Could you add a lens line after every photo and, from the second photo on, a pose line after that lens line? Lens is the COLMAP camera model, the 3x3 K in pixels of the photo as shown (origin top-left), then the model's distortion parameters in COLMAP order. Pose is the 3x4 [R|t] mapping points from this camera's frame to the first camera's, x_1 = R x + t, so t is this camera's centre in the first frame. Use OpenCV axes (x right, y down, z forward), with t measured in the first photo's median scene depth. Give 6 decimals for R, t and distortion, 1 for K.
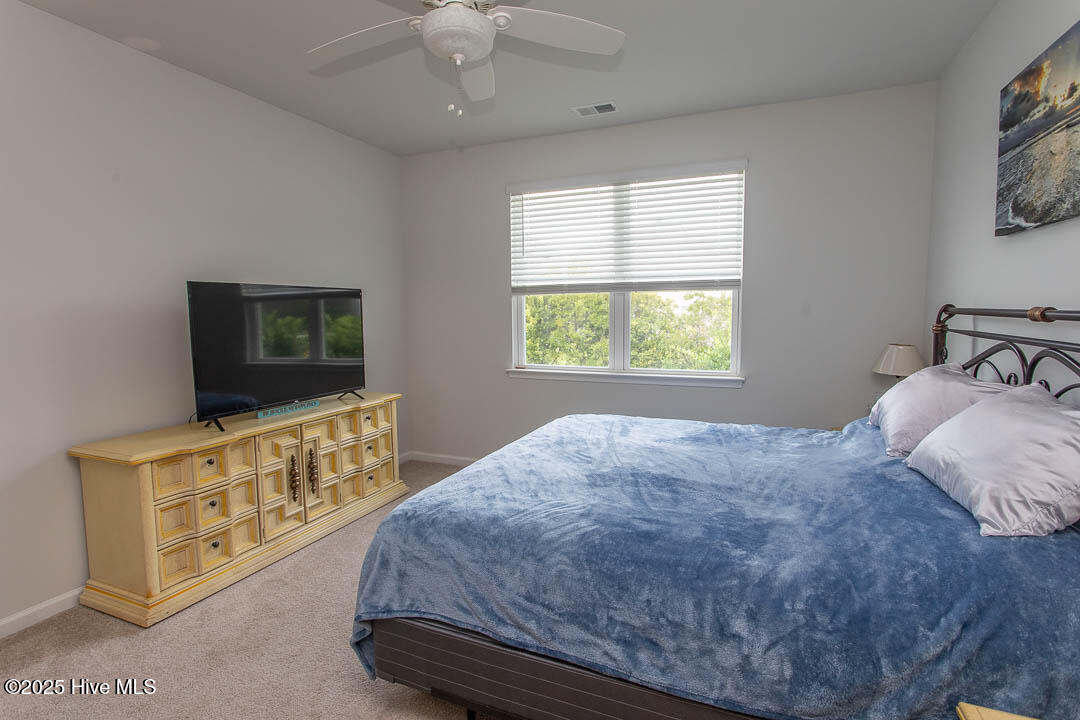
lens RADIAL K [[527.0, 0, 538.2], [0, 527.0, 354.7], [0, 0, 1]] dist [-0.012995, 0.005658]
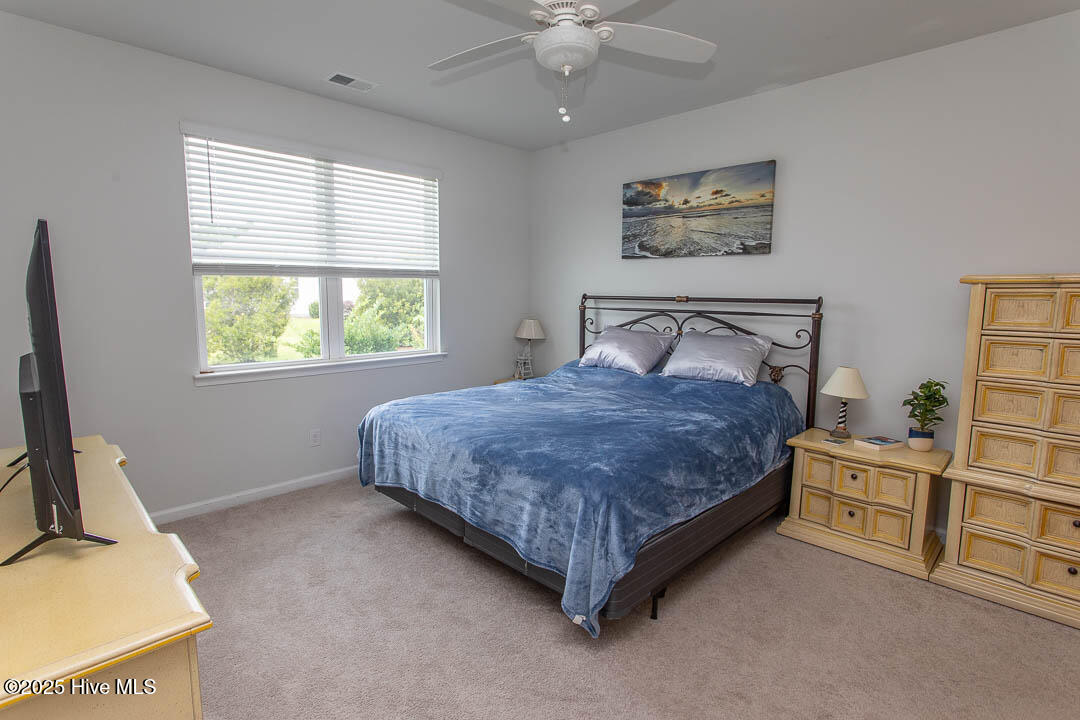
lens RADIAL K [[527.0, 0, 538.2], [0, 527.0, 354.7], [0, 0, 1]] dist [-0.012995, 0.005658]
pose [[0.370818, -0.099984, 0.923308, -0.741675], [0.074687, 0.994178, 0.077662, -0.032314], [-0.925698, 0.040161, 0.376127, 0.389281]]
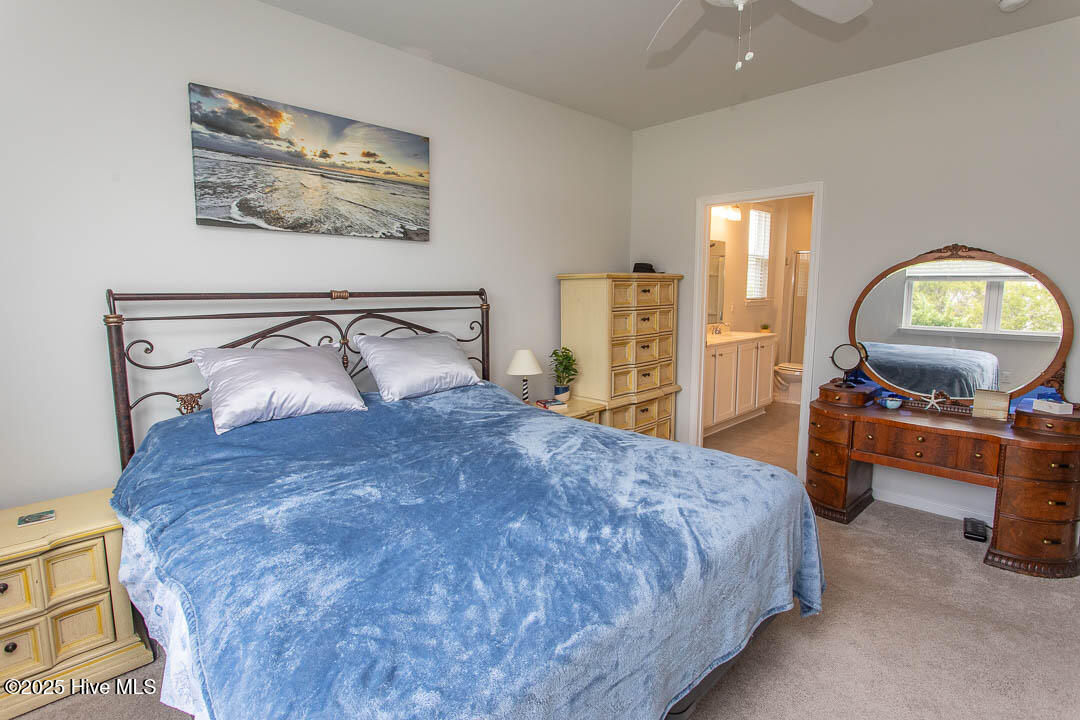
lens RADIAL K [[527.0, 0, 538.2], [0, 527.0, 354.7], [0, 0, 1]] dist [-0.012995, 0.005658]
pose [[-0.924173, -0.040594, 0.379811, -0.114739], [0.042870, 0.977031, 0.208739, -0.110131], [-0.379561, 0.209194, -0.901206, 1.200141]]
